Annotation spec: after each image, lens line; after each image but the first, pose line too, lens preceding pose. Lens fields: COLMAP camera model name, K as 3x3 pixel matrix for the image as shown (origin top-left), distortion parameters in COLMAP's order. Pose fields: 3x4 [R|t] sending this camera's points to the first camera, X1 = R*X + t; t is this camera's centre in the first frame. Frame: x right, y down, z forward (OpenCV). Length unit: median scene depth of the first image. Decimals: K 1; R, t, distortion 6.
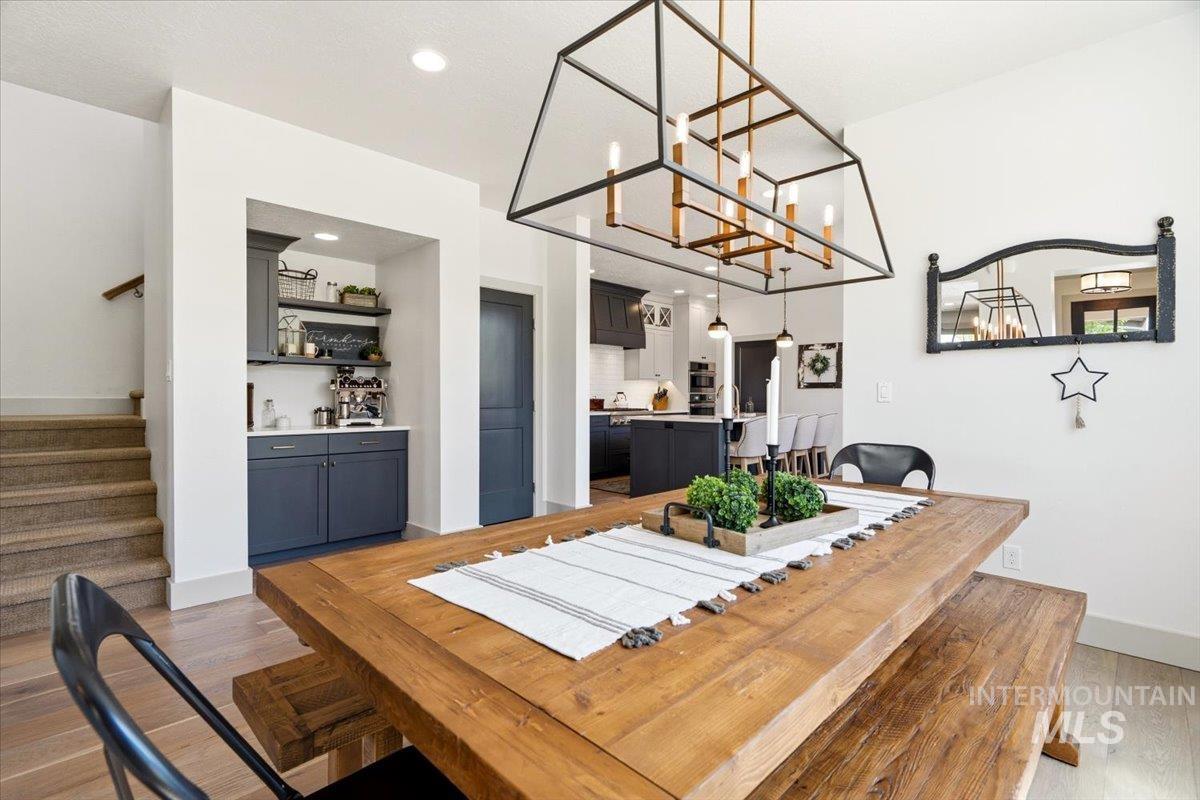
lens RADIAL K [[548.0, 0, 600.0], [0, 548.0, 400.0], [0, 0, 1]] dist [0.002515, 0.000645]
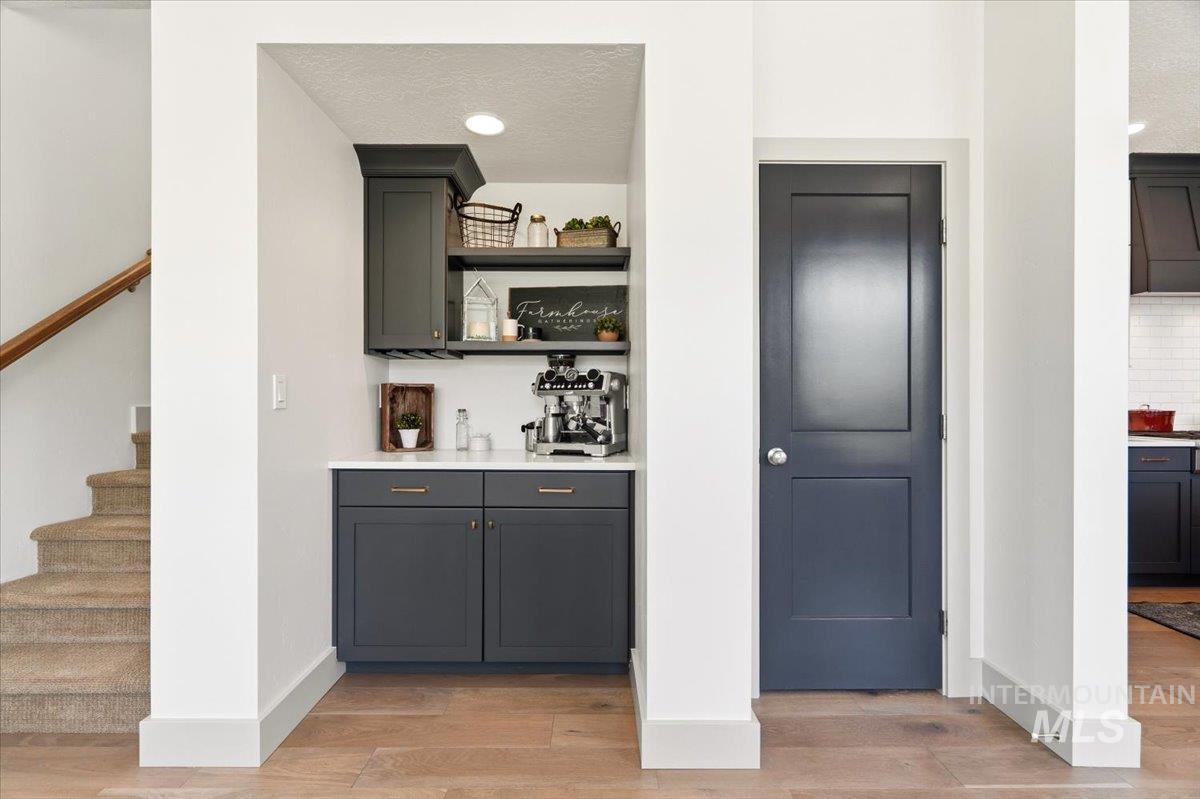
lens RADIAL K [[548.0, 0, 600.0], [0, 548.0, 399.5], [0, 0, 1]] dist [0.002515, 0.000645]
pose [[0.706896, -0.001602, -0.707315, -0.006808], [-0.005301, 0.999957, -0.007562, -0.004852], [0.707297, 0.009095, 0.706858, 0.408546]]
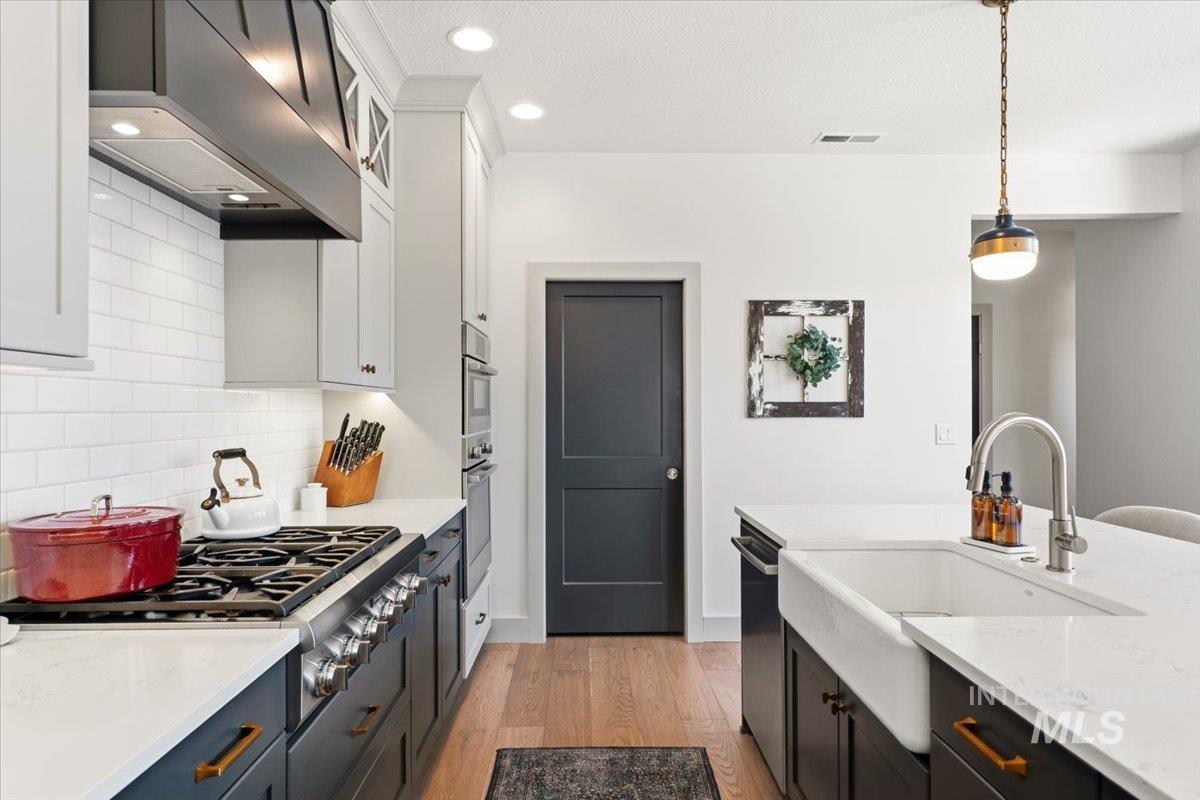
lens RADIAL K [[672.1, 0, 584.6], [0, 672.1, 405.5], [0, 0, 1]] dist [-0.000699, -0.000394]
pose [[0.714210, -0.000438, 0.699932, -0.044057], [0.010135, 0.999901, -0.009716, -0.031956], [-0.699858, 0.014034, 0.714144, 0.932221]]
